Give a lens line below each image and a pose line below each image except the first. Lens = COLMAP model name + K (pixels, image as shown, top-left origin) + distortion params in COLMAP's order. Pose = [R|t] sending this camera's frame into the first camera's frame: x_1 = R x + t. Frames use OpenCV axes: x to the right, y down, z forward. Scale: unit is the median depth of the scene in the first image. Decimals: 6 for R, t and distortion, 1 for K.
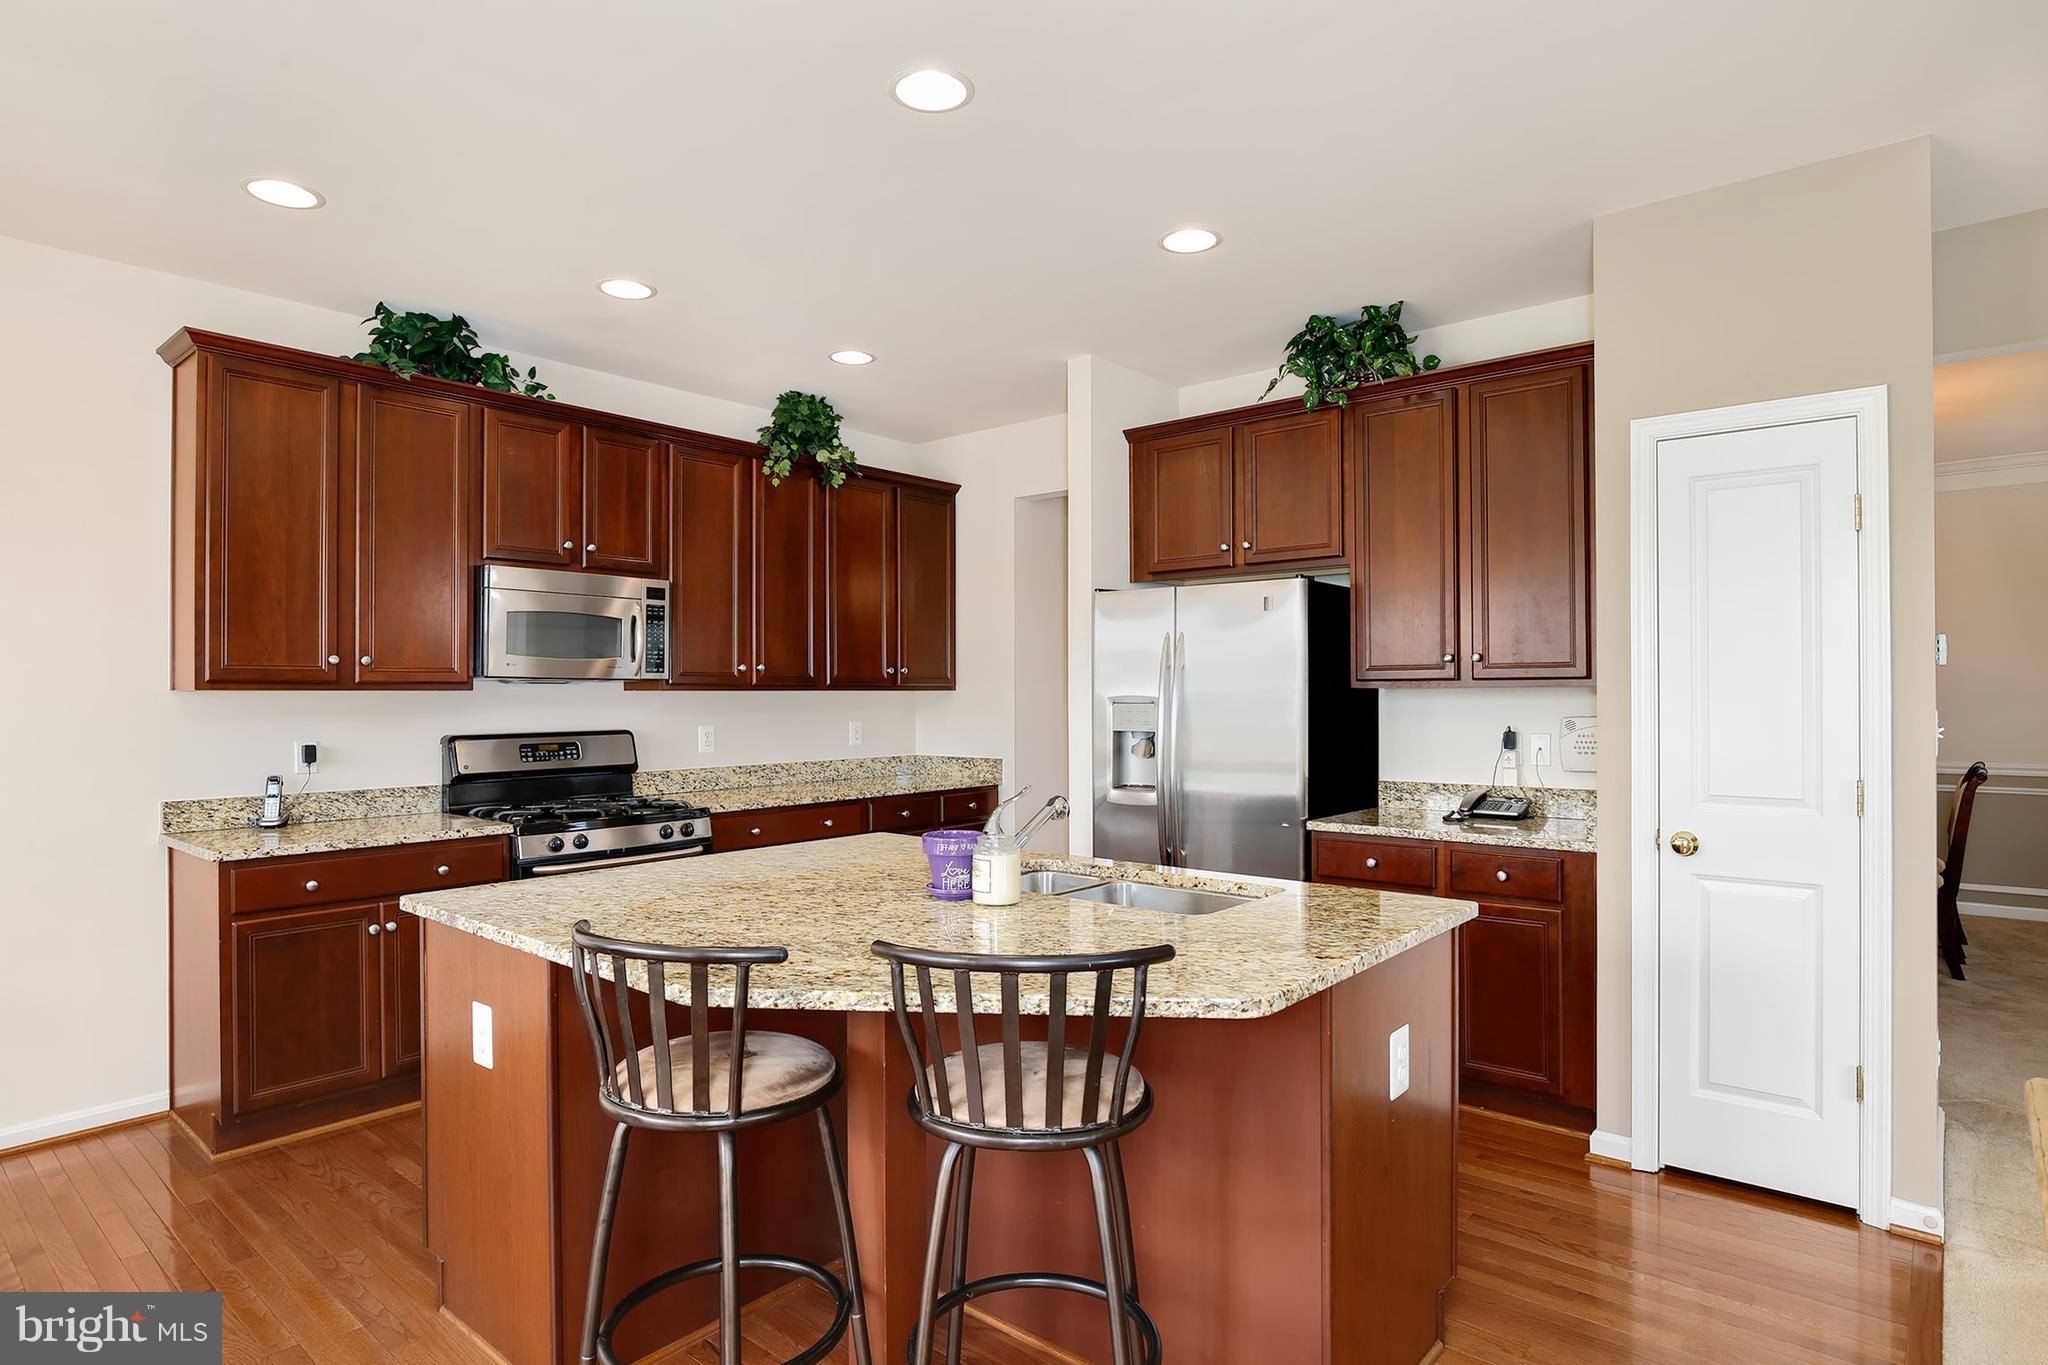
lens RADIAL K [[1086.7, 0, 1021.5], [0, 1086.7, 690.8], [0, 0, 1]] dist [-0.026718, 0.000920]
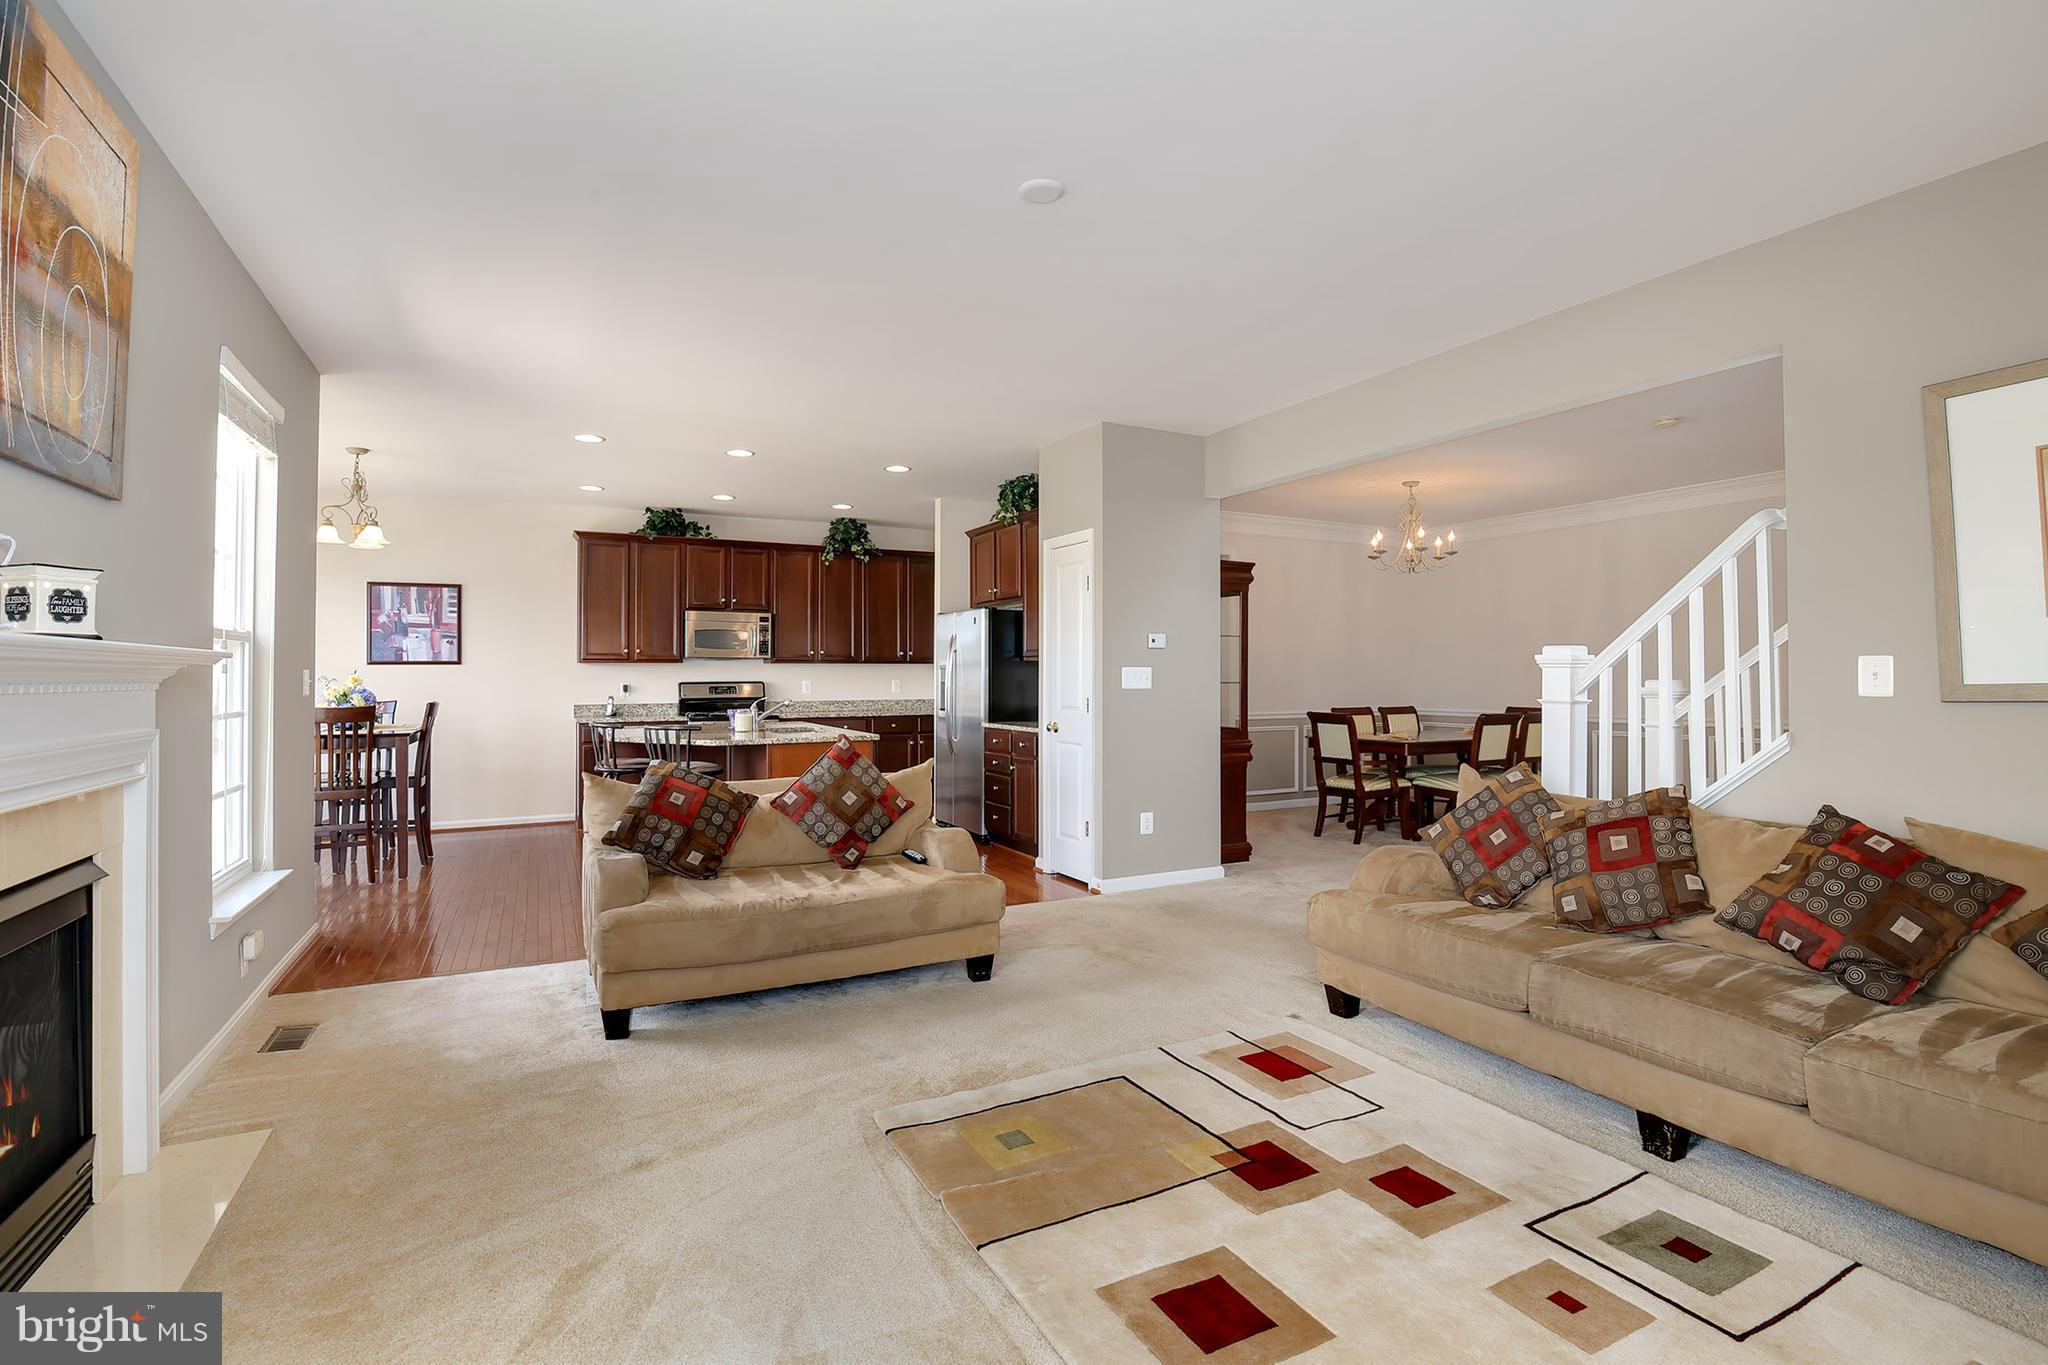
lens RADIAL K [[953.8, 0, 1015.3], [0, 953.8, 667.1], [0, 0, 1]] dist [-0.030710, 0.003385]
pose [[0.923339, -0.002424, -0.383978, 1.011371], [0.001077, 0.999992, -0.003724, 0.017328], [0.383984, 0.003025, 0.923335, -0.686529]]
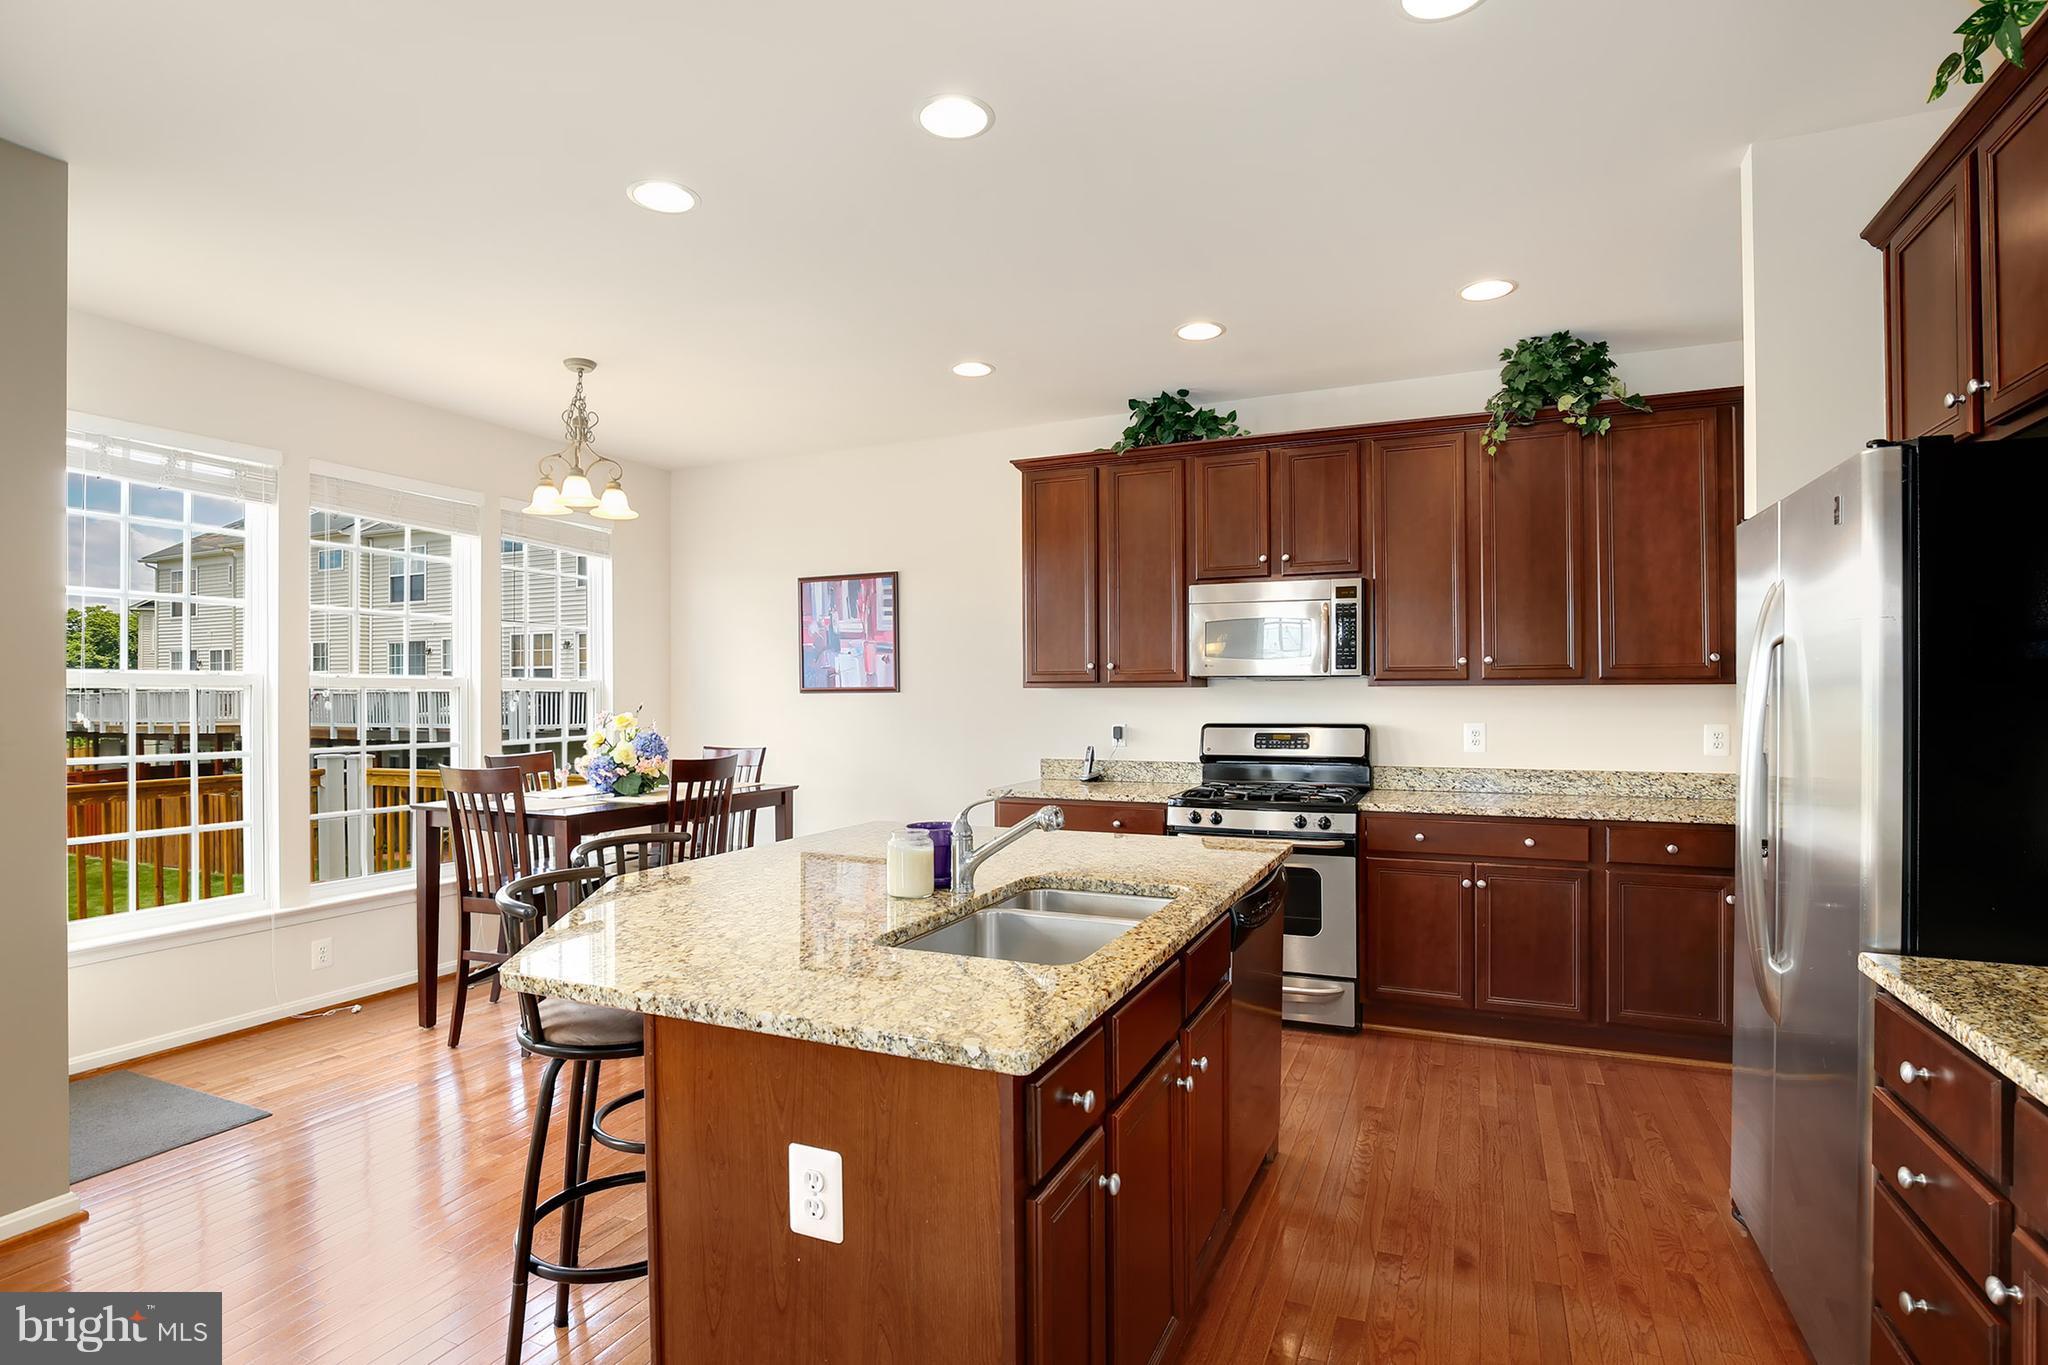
lens RADIAL K [[1005.5, 0, 1027.4], [0, 1005.5, 689.9], [0, 0, 1]] dist [-0.028081, 0.002762]
pose [[0.283314, -0.002234, -0.959025, 0.560808], [0.006567, 0.999978, -0.000389, 0.001836], [0.959005, -0.006188, 0.283323, 0.502200]]
